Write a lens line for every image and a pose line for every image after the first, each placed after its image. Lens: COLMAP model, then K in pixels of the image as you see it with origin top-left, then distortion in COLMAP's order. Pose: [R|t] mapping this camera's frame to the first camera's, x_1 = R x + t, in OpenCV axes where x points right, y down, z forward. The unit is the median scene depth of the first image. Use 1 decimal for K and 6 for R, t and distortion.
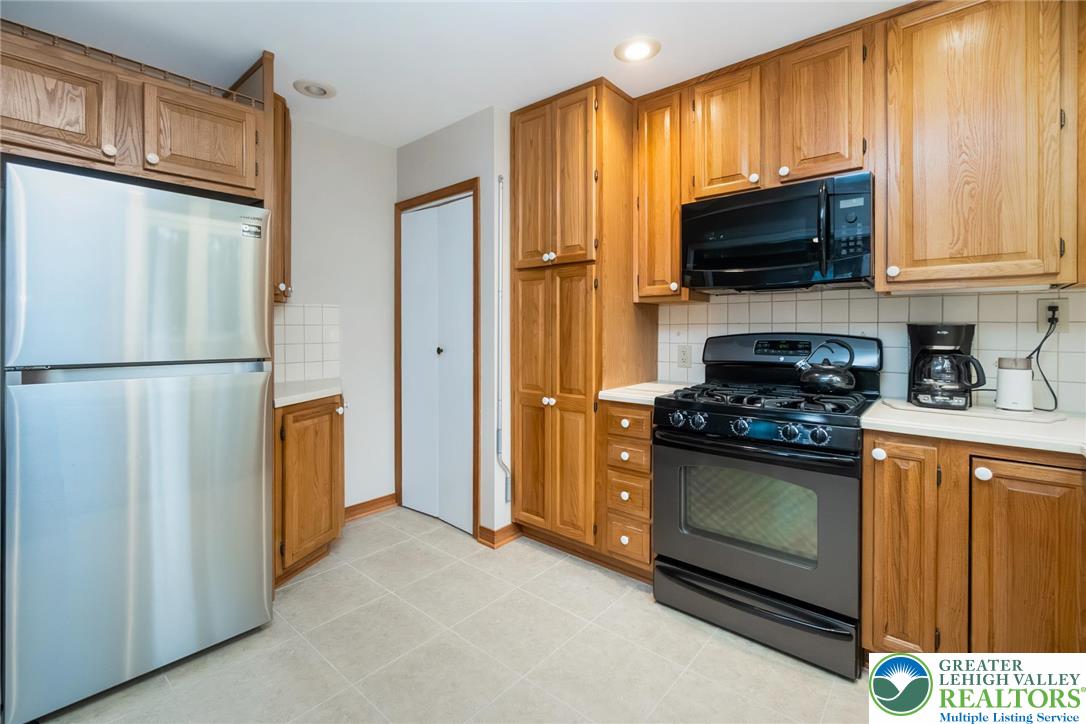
lens RADIAL K [[481.4, 0, 542.3], [0, 481.4, 337.3], [0, 0, 1]] dist [-0.007720, -0.000186]
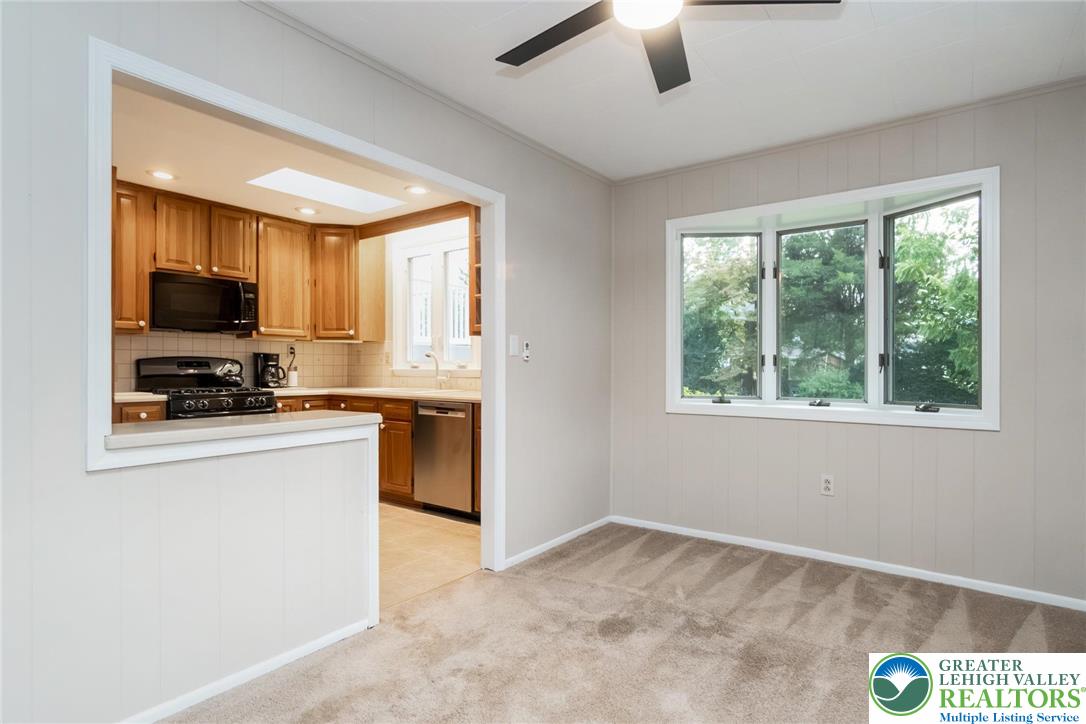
lens RADIAL K [[567.0, 0, 538.7], [0, 567.0, 369.7], [0, 0, 1]] dist [0.002192, 0.000520]
pose [[-0.066730, -0.005301, 0.997757, -1.844162], [0.011023, 0.999921, 0.006050, 0.046096], [-0.997710, 0.011402, -0.066666, -0.109784]]
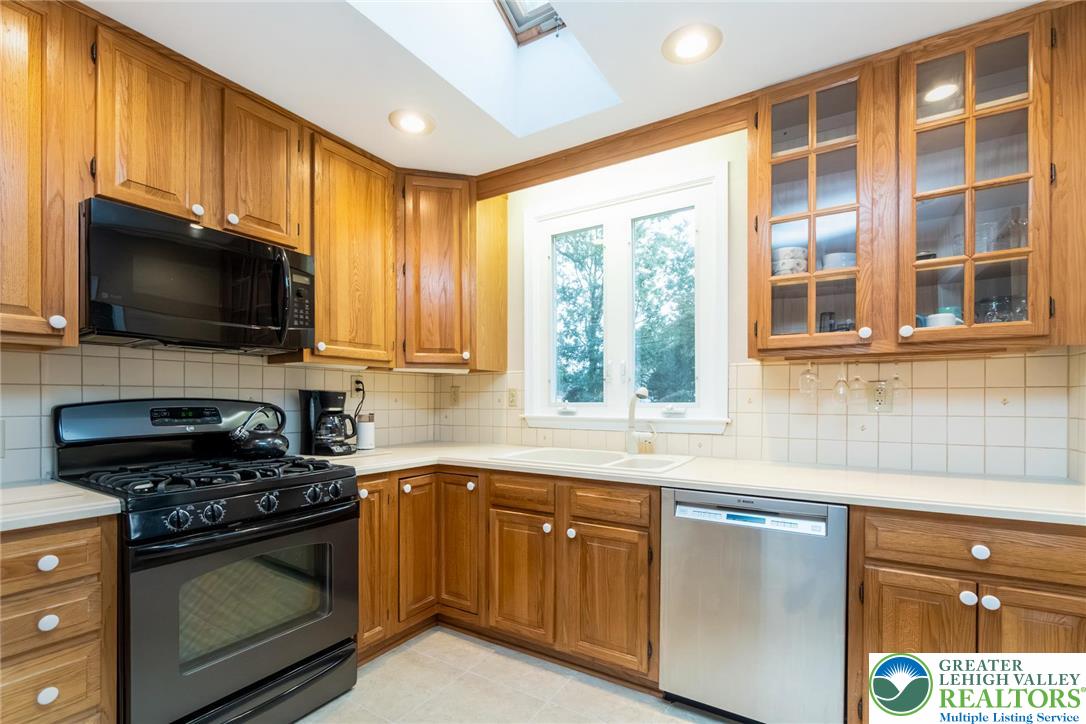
lens RADIAL K [[494.1, 0, 539.4], [0, 494.1, 402.5], [0, 0, 1]] dist [-0.003224, -0.000212]
pose [[-0.154683, -0.008365, 0.987929, -0.522203], [0.012567, 0.999867, 0.010434, -0.002983], [-0.987884, 0.014029, -0.154557, 0.595755]]
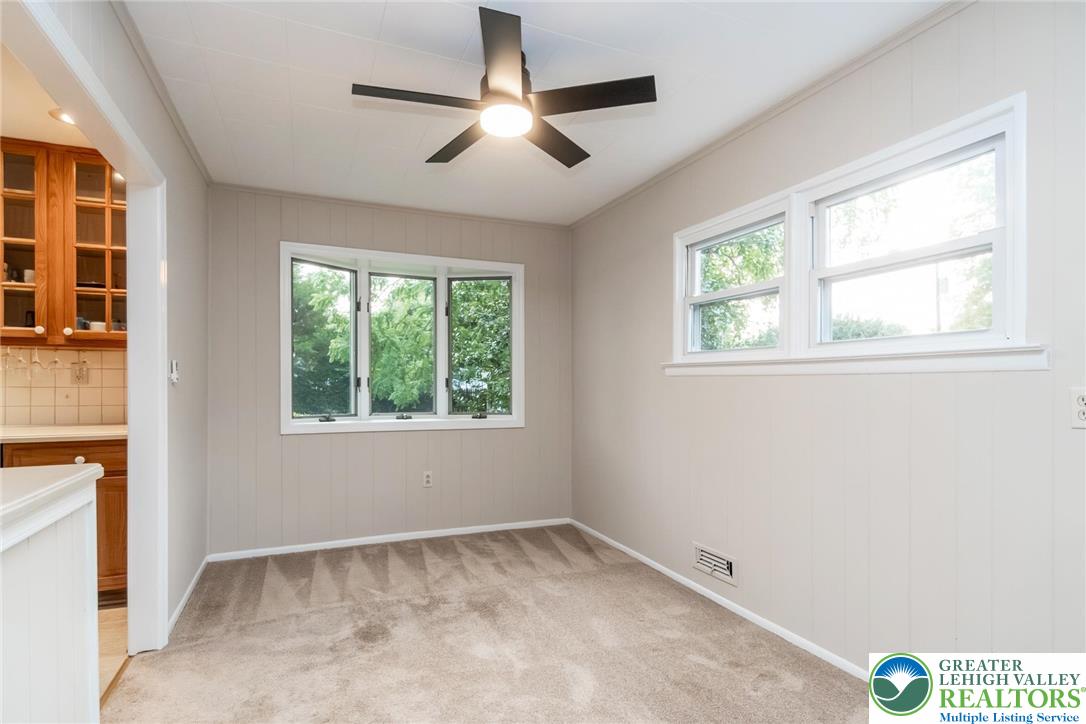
lens RADIAL K [[551.6, 0, 542.5], [0, 551.6, 382.4], [0, 0, 1]] dist [-0.000211, -0.000691]
pose [[-0.896591, -0.004209, 0.442840, -1.572821], [0.001212, 0.999928, 0.011957, 0.011582], [-0.442859, 0.011257, -0.896521, 0.599112]]
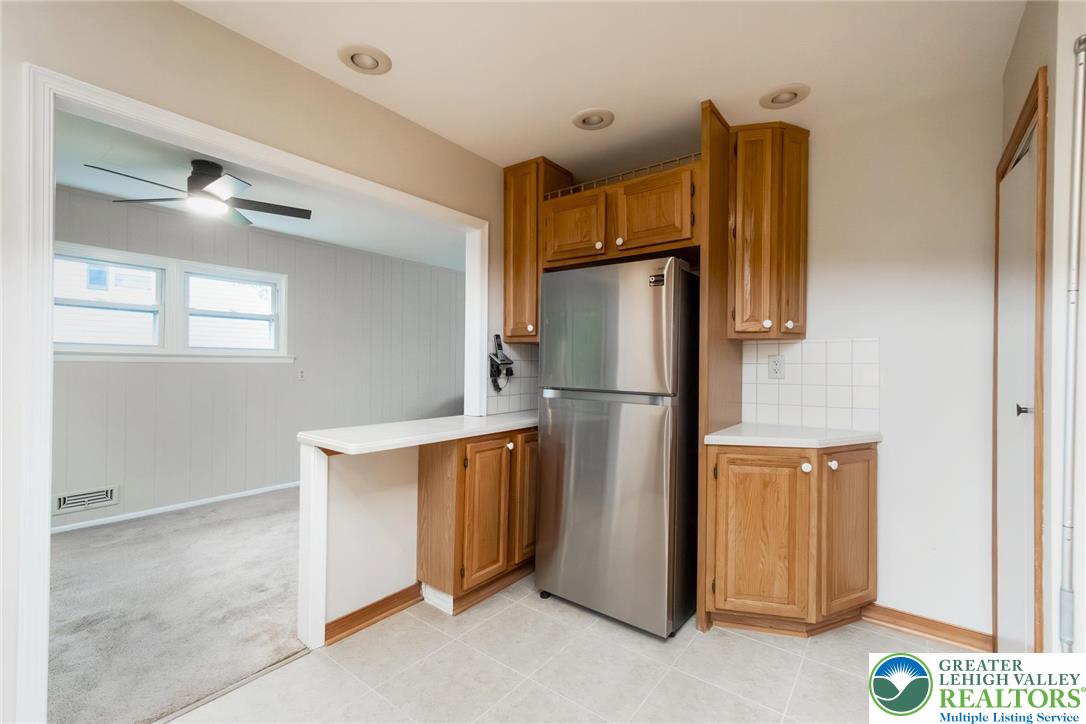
lens RADIAL K [[470.4, 0, 540.4], [0, 470.4, 369.3], [0, 0, 1]] dist [-0.000241, 0.000083]
pose [[0.045483, 0.009124, -0.998923, 0.443922], [-0.023191, 0.999698, 0.008076, -0.013502], [0.998696, 0.022799, 0.045681, 0.620880]]
